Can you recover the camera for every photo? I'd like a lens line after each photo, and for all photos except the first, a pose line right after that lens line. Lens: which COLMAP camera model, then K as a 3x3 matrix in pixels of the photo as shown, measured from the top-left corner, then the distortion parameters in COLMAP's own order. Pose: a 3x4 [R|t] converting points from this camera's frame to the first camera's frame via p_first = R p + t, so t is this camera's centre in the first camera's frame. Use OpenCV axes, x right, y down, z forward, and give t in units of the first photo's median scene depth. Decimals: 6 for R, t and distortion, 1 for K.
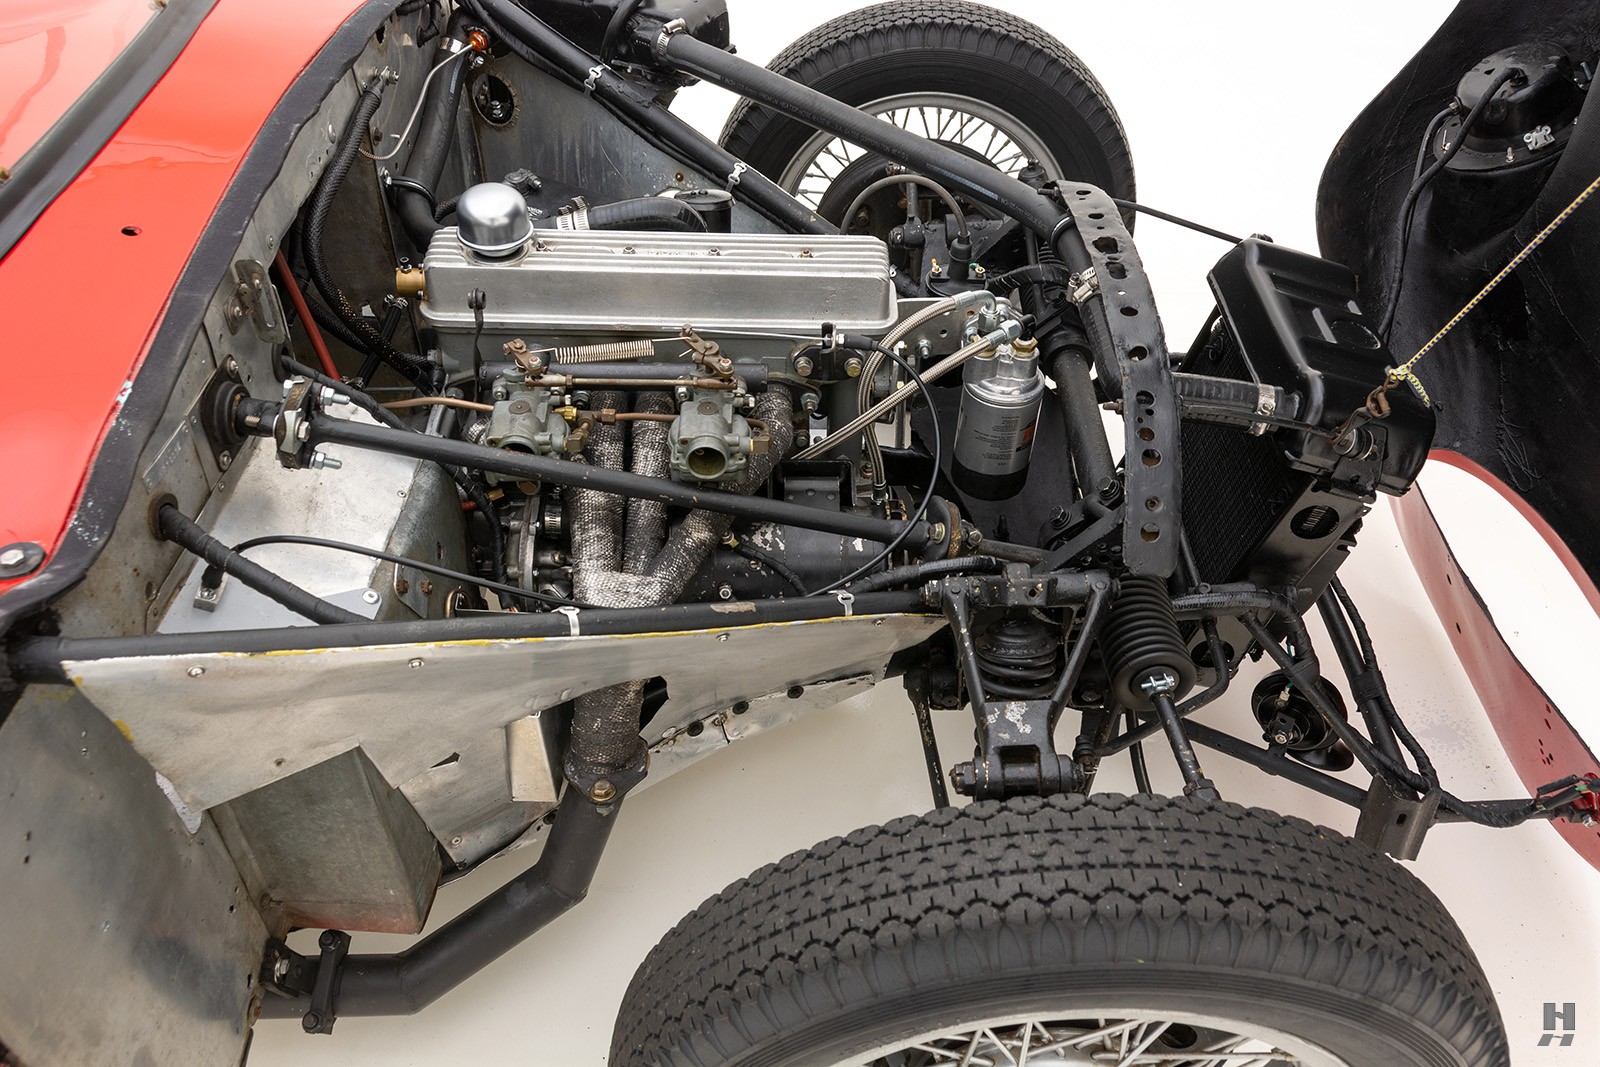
lens RADIAL K [[1200.0, 0, 794.2], [0, 1200.0, 541.0], [0, 0, 1]] dist [0.027207, -0.041385]
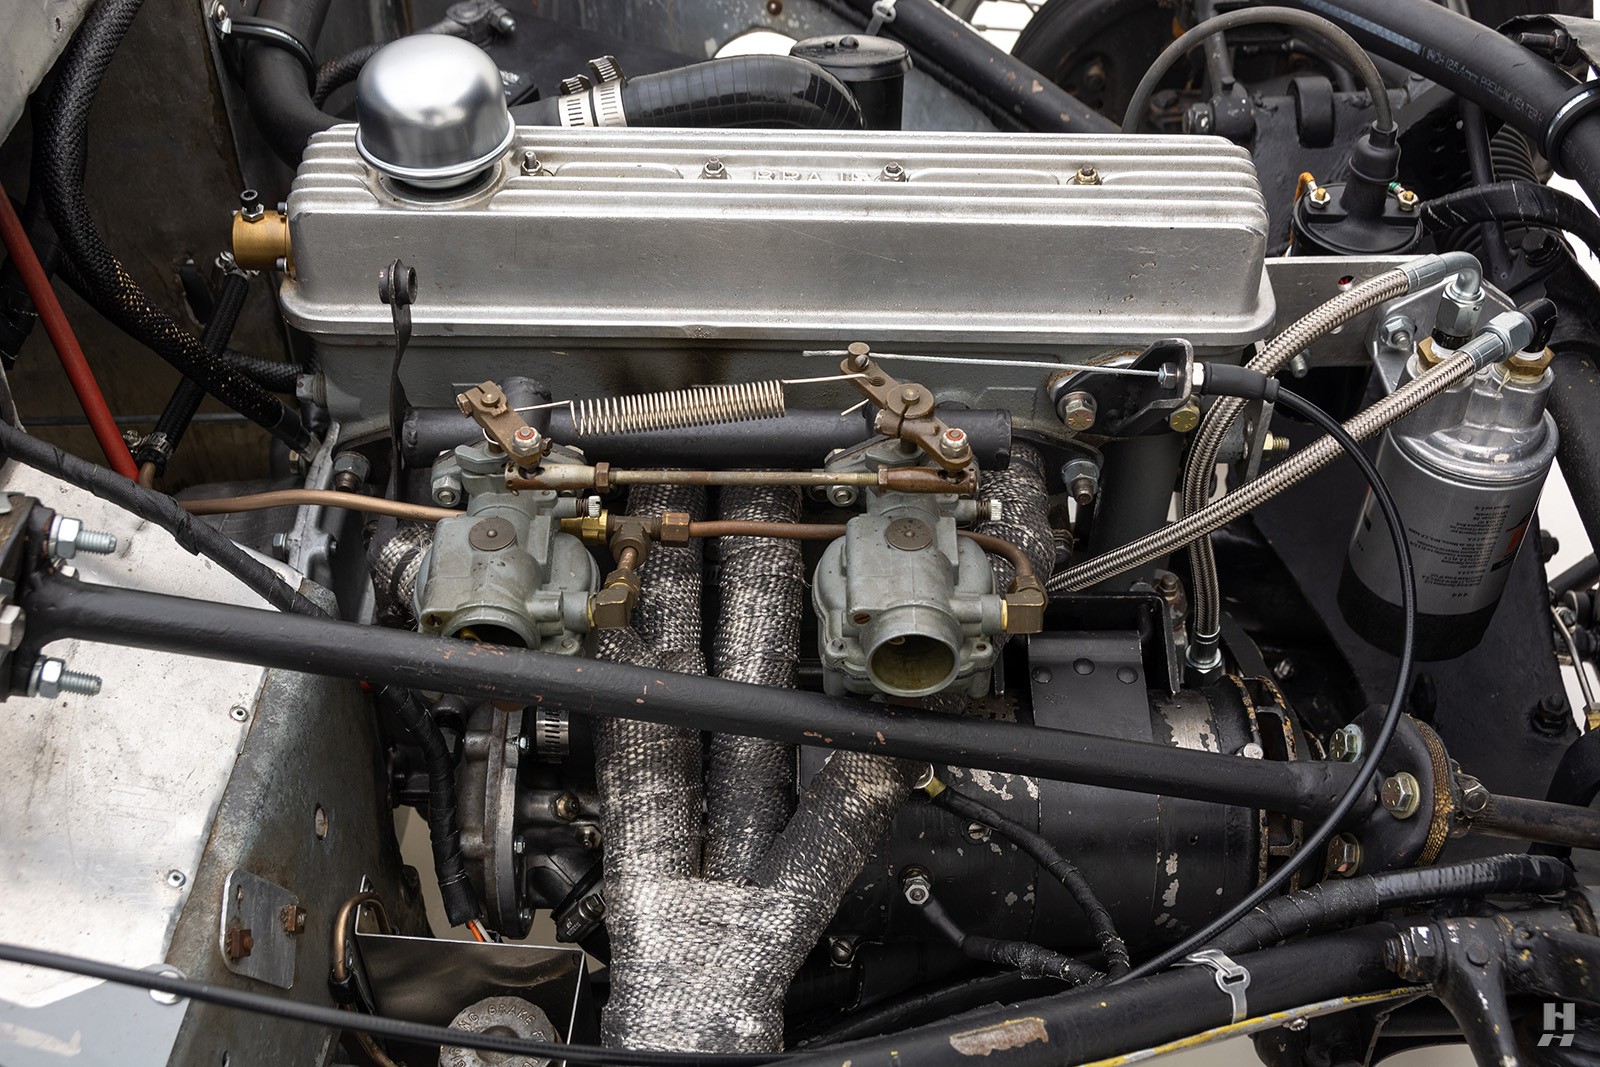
lens RADIAL K [[1778.4, 0, 805.2], [0, 1778.4, 547.7], [0, 0, 1]] dist [-0.052404, 0.041715]
pose [[0.999649, 0.000178, -0.026482, -0.083167], [0.000149, 0.999924, 0.012344, -0.101953], [0.026483, -0.012343, 0.999573, 0.299784]]
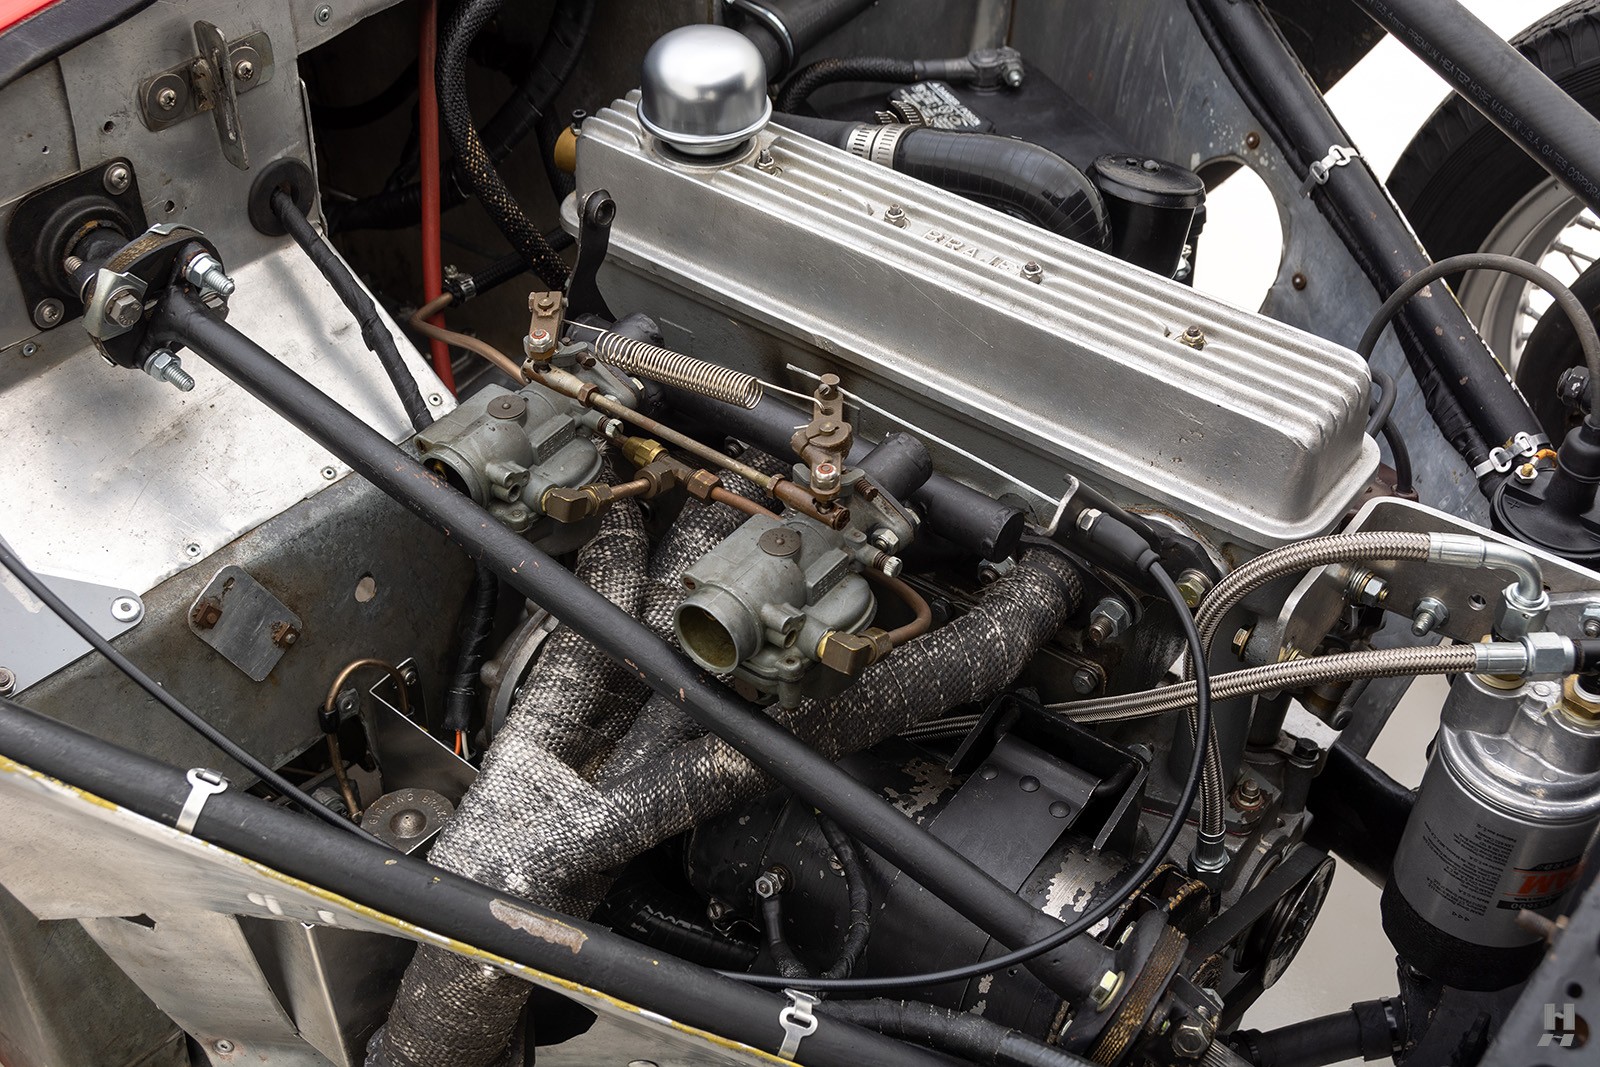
lens RADIAL K [[1876.2, 0, 800.0], [0, 1876.2, 533.5], [0, 0, 1]] dist [-0.065651, 0.003149]
pose [[0.796611, 0.390036, -0.461825, 0.265153], [-0.413969, 0.908723, 0.053403, -0.142734], [0.440500, 0.148640, 0.885362, 0.276550]]
